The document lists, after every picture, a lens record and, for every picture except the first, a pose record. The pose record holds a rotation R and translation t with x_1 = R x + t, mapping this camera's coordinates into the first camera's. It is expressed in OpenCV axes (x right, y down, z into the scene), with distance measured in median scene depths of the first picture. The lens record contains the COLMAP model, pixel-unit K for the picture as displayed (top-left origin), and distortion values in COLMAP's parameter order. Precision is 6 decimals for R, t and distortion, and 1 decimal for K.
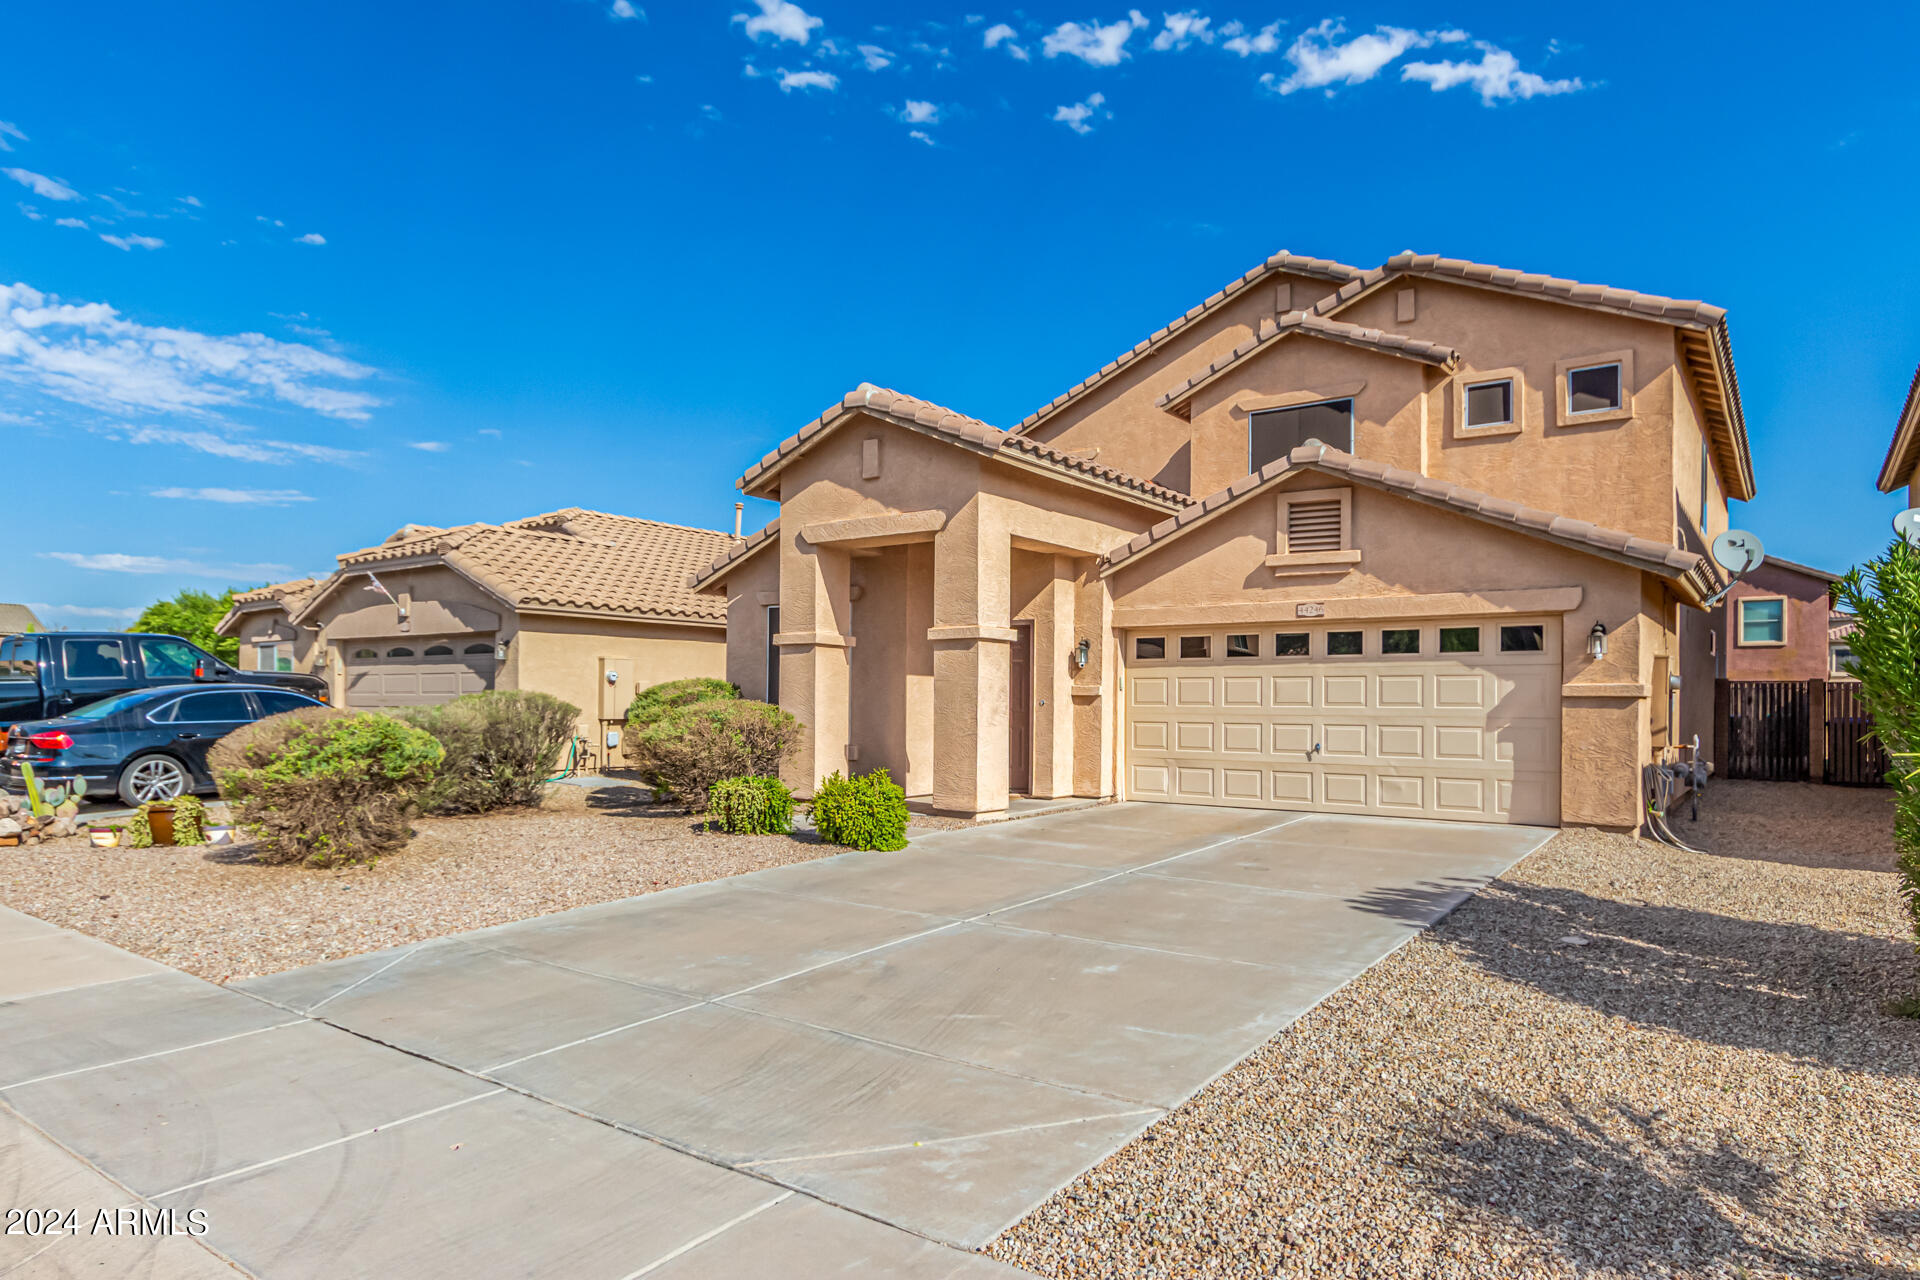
lens RADIAL K [[1134.2, 0, 963.1], [0, 1134.2, 687.5], [0, 0, 1]] dist [-0.000290, -0.000162]
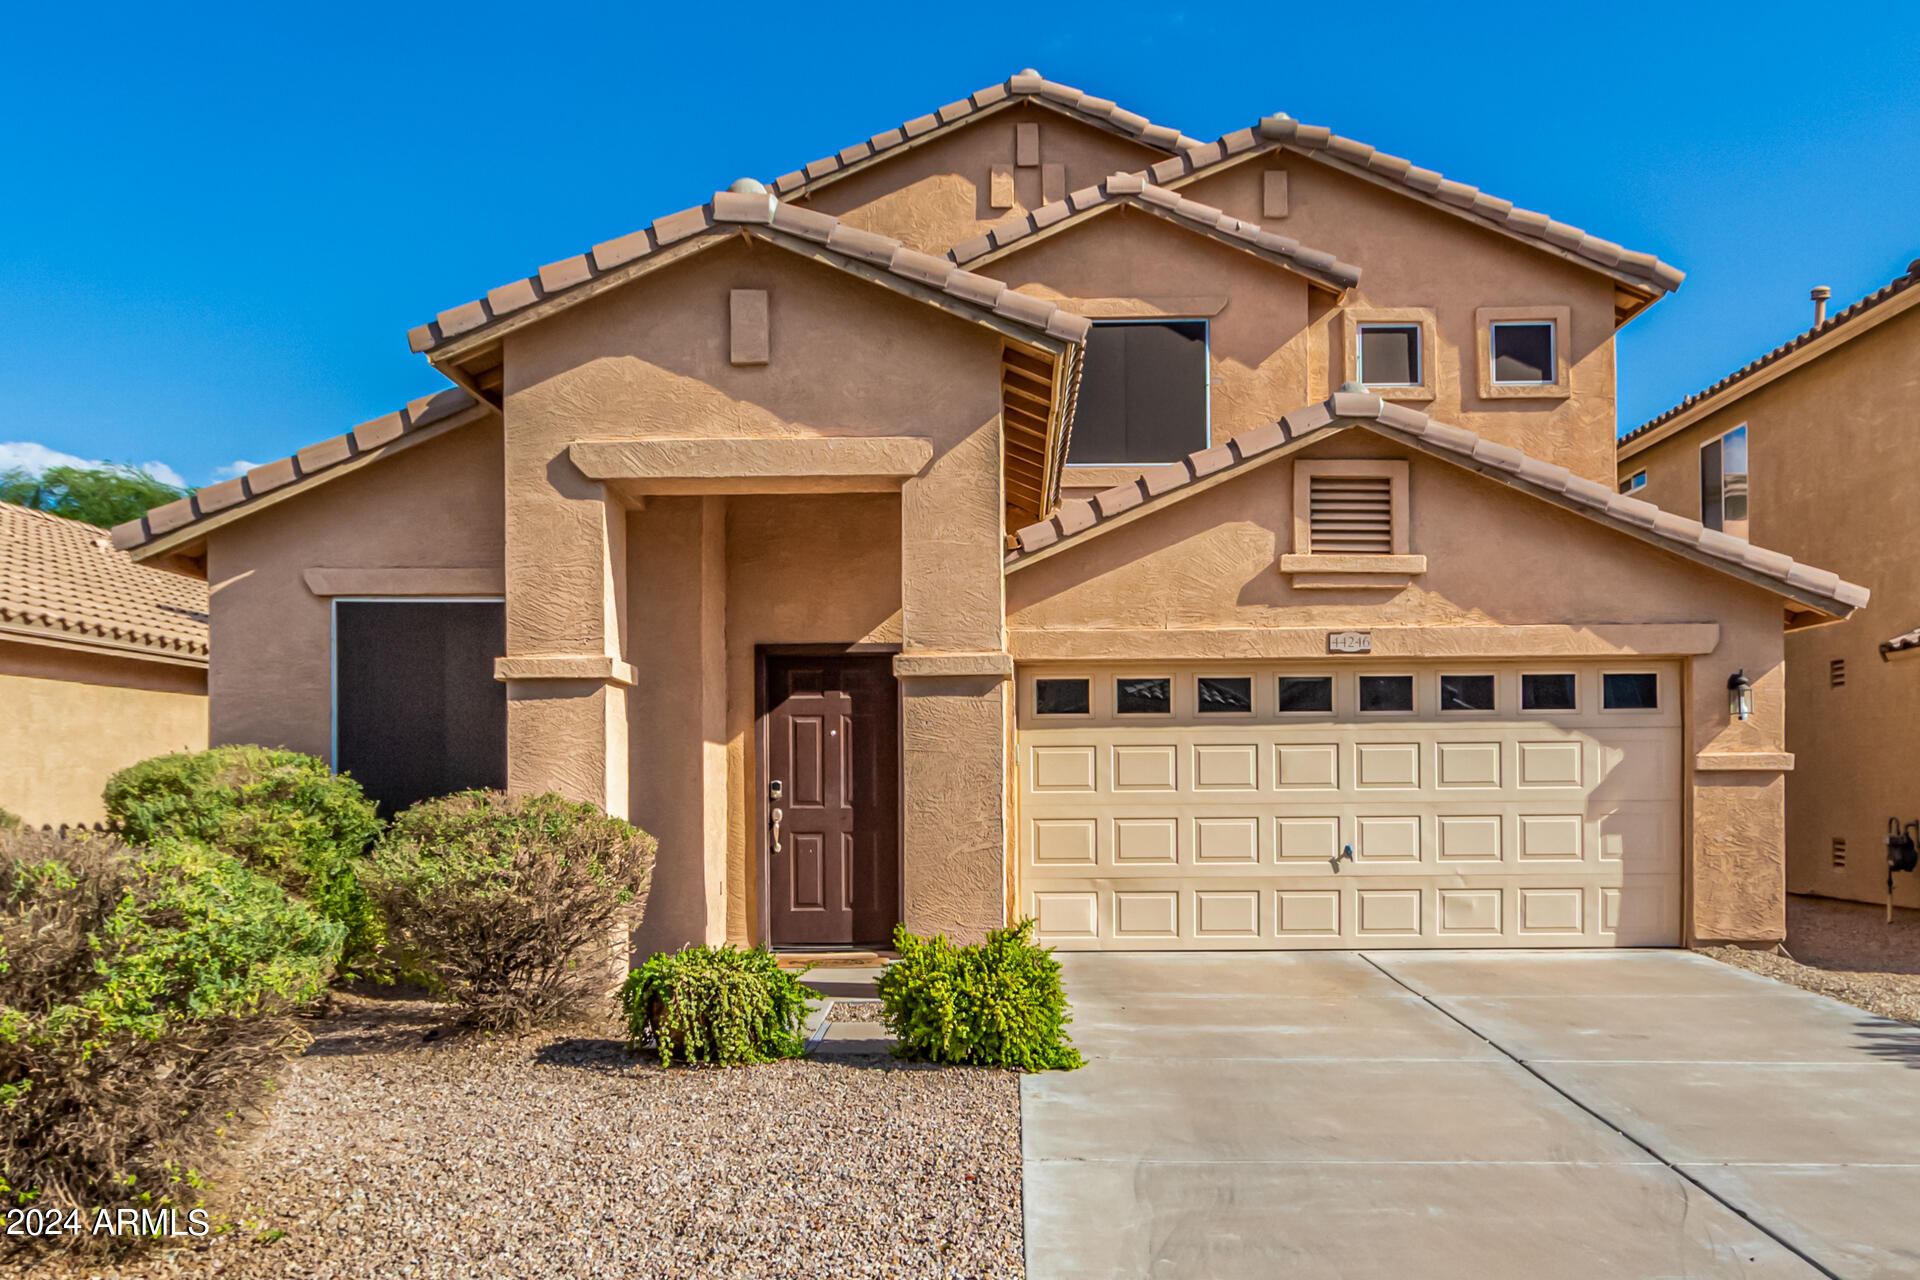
lens RADIAL K [[1854.7, 0, 960.9], [0, 1854.7, 765.1], [0, 0, 1]] dist [-0.010673, 0.008761]
pose [[0.822866, -0.007641, 0.568184, -0.480466], [0.005558, 0.999970, 0.005398, -0.004224], [-0.568208, -0.001284, 0.822884, 0.241590]]
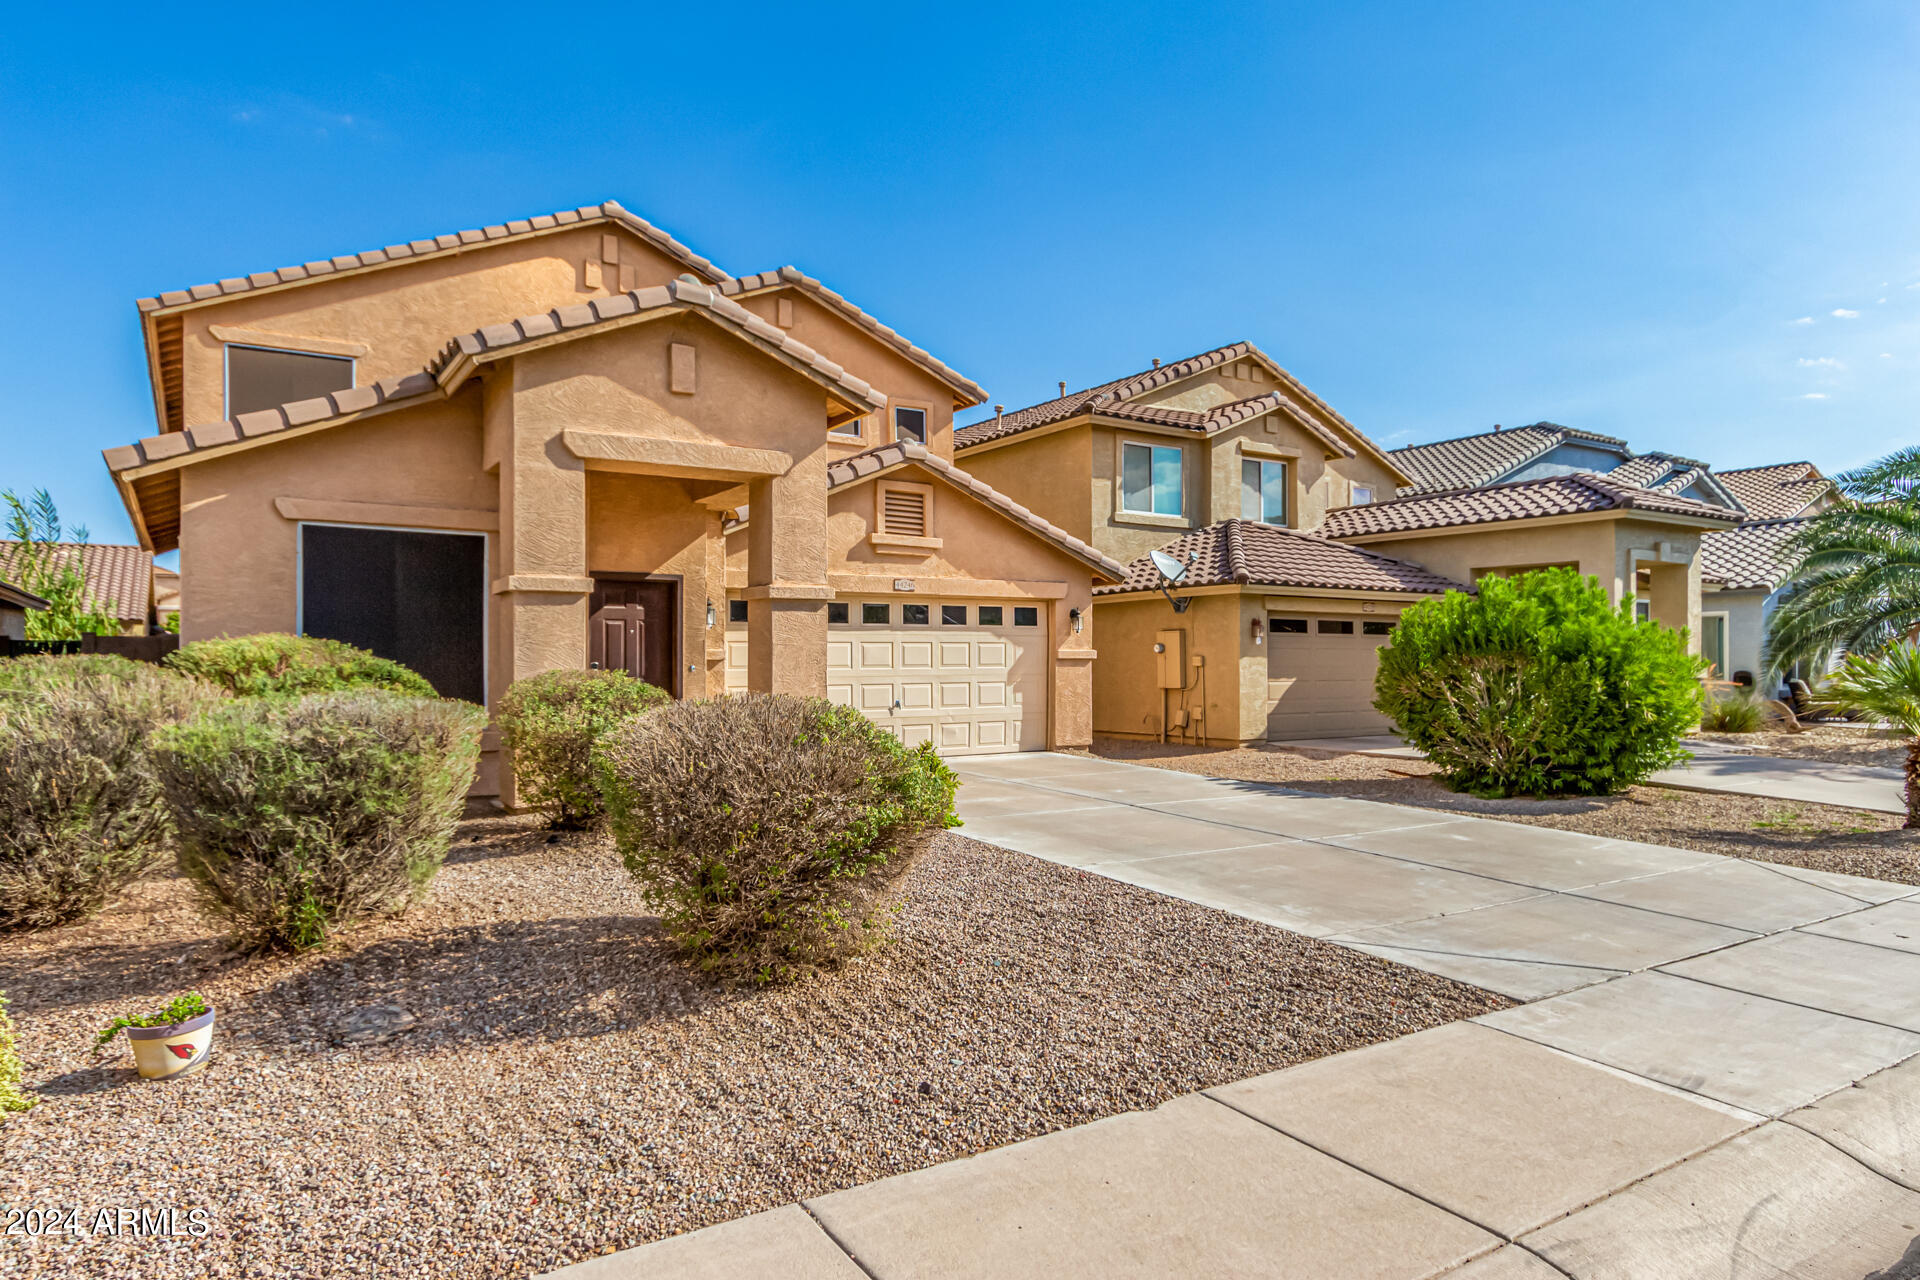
lens RADIAL K [[1169.2, 0, 960.0], [0, 1169.2, 640.0], [0, 0, 1]] dist [0.002218, 0.000522]
pose [[0.354667, 0.008174, 0.934957, -0.777482], [-0.005881, 0.999962, -0.006511, -0.004643], [-0.934974, -0.003190, 0.354701, 0.514479]]
